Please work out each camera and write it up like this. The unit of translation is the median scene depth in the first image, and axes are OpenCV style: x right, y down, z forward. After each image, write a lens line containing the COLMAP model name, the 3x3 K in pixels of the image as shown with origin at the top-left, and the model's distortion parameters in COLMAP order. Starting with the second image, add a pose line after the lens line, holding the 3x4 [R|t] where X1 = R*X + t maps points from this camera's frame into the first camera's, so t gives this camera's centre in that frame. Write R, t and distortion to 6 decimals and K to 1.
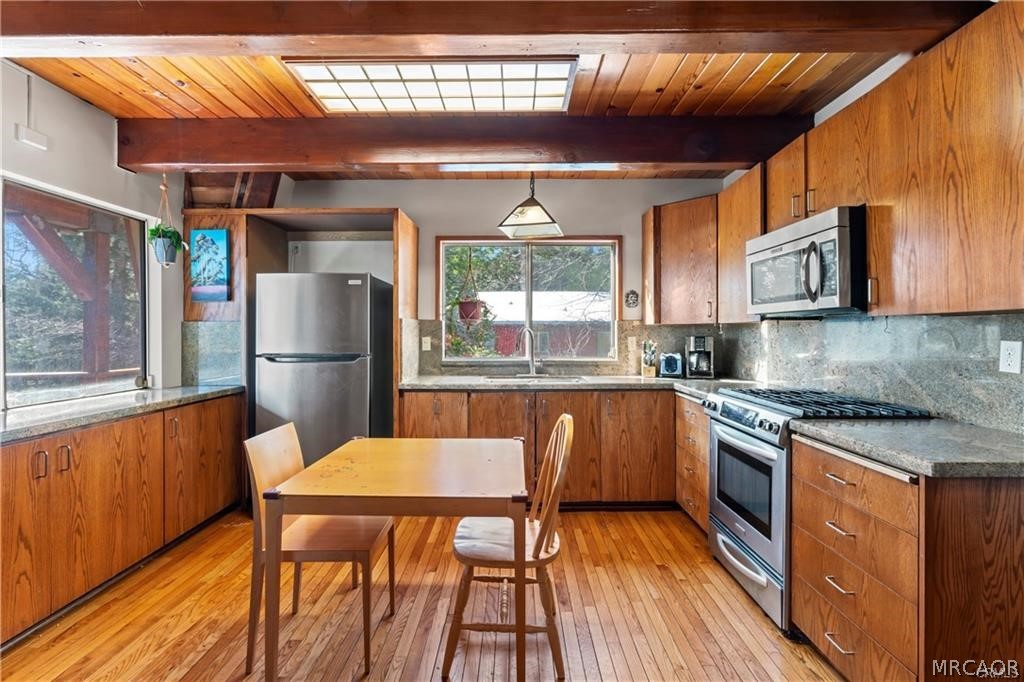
lens RADIAL K [[493.7, 0, 496.3], [0, 493.7, 330.6], [0, 0, 1]] dist [-0.001687, 0.001388]
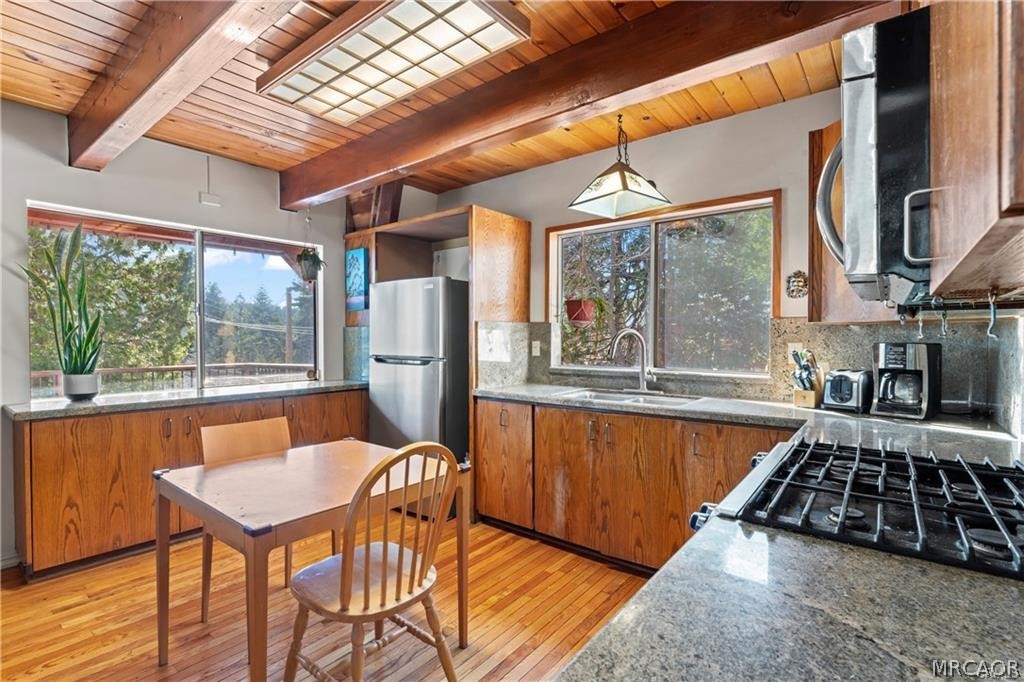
lens RADIAL K [[493.7, 0, 508.5], [0, 493.7, 341.5], [0, 0, 1]] dist [-0.001687, 0.001388]
pose [[0.780298, 0.006853, -0.625371, 0.448904], [0.001497, 0.999917, 0.012824, 0.002114], [0.625407, -0.010943, 0.780222, 0.299776]]
